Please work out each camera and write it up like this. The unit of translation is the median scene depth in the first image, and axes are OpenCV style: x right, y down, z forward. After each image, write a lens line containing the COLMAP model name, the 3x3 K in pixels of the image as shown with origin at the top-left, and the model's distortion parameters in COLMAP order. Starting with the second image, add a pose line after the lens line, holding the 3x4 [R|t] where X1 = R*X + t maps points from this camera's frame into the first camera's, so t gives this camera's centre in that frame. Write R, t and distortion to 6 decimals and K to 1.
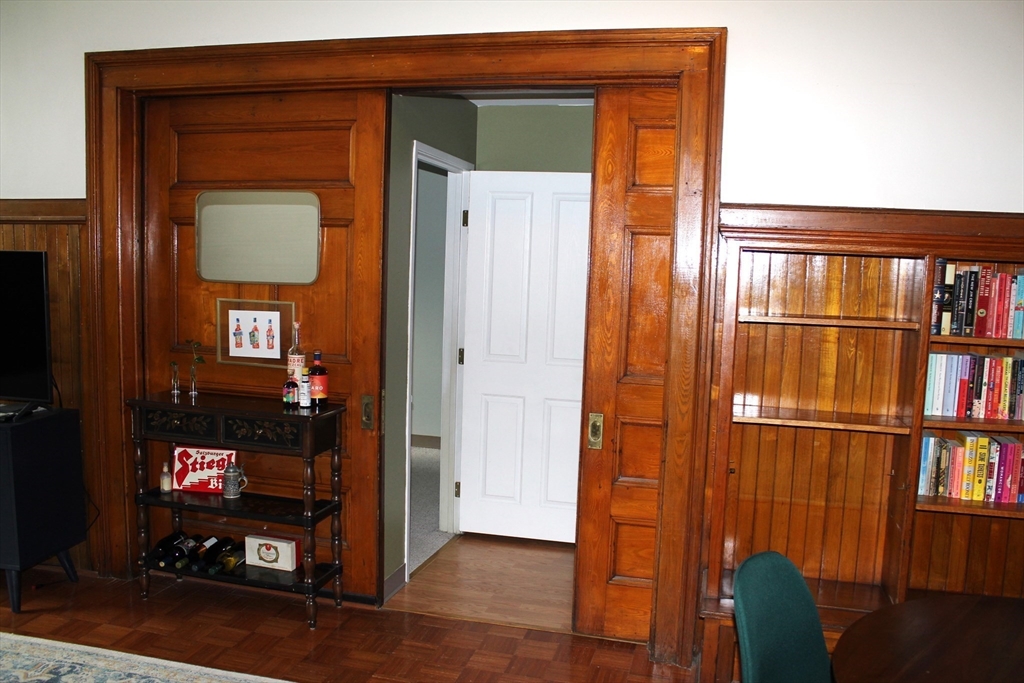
lens RADIAL K [[872.9, 0, 518.8], [0, 872.9, 347.3], [0, 0, 1]] dist [-0.136934, 0.109519]
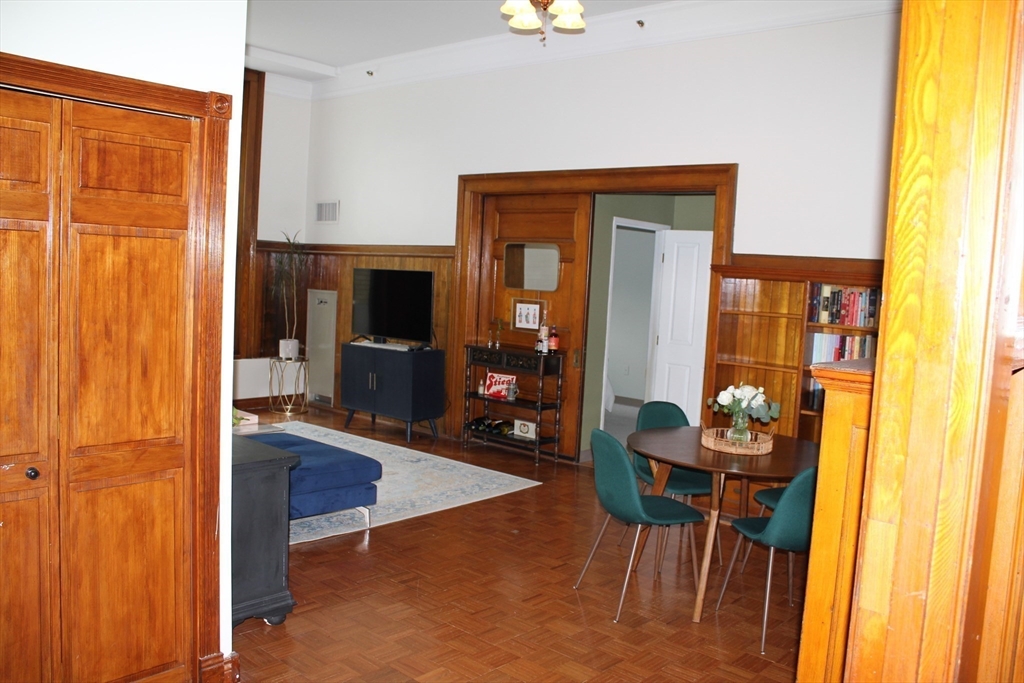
lens RADIAL K [[872.9, 0, 510.3], [0, 872.9, 344.4], [0, 0, 1]] dist [-0.136934, 0.109519]
pose [[0.886413, 0.054419, -0.459685, 0.577985], [-0.072229, 0.997162, -0.021233, 0.094503], [0.457225, 0.052023, 0.887828, -0.778900]]
